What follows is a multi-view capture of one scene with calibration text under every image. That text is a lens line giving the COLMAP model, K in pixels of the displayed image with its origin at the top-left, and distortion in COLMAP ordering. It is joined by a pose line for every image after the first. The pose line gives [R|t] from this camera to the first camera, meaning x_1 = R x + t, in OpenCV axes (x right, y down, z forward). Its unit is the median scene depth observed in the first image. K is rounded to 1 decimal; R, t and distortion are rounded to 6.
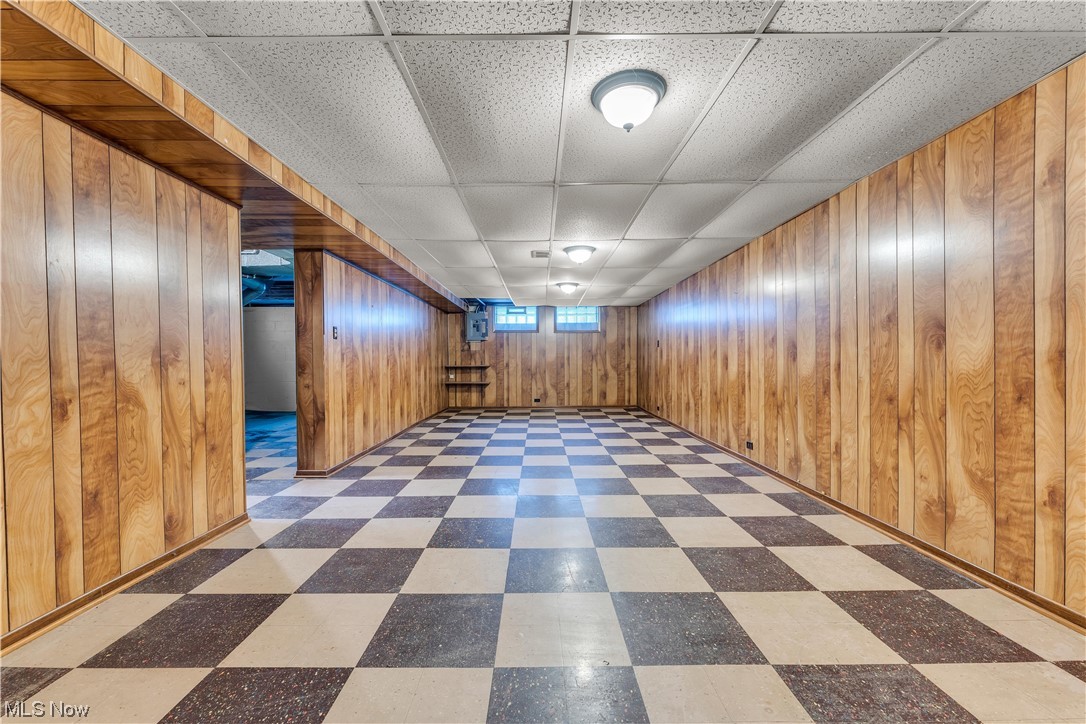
lens RADIAL K [[437.3, 0, 542.6], [0, 437.3, 365.6], [0, 0, 1]] dist [0.000199, 0.000061]
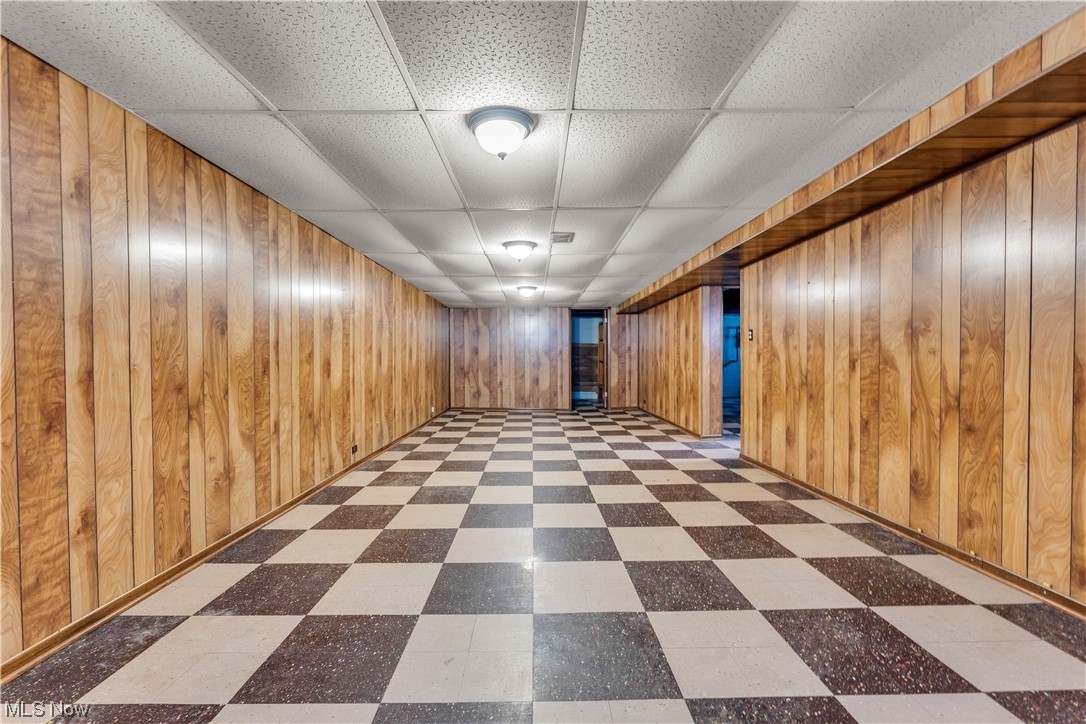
lens RADIAL K [[437.3, 0, 540.0], [0, 437.3, 363.7], [0, 0, 1]] dist [0.000199, 0.000061]
pose [[-0.999733, 0.020036, -0.011520, 0.112571], [0.019792, 0.999586, 0.020877, 0.027989], [0.011934, 0.020644, -0.999716, 2.064714]]
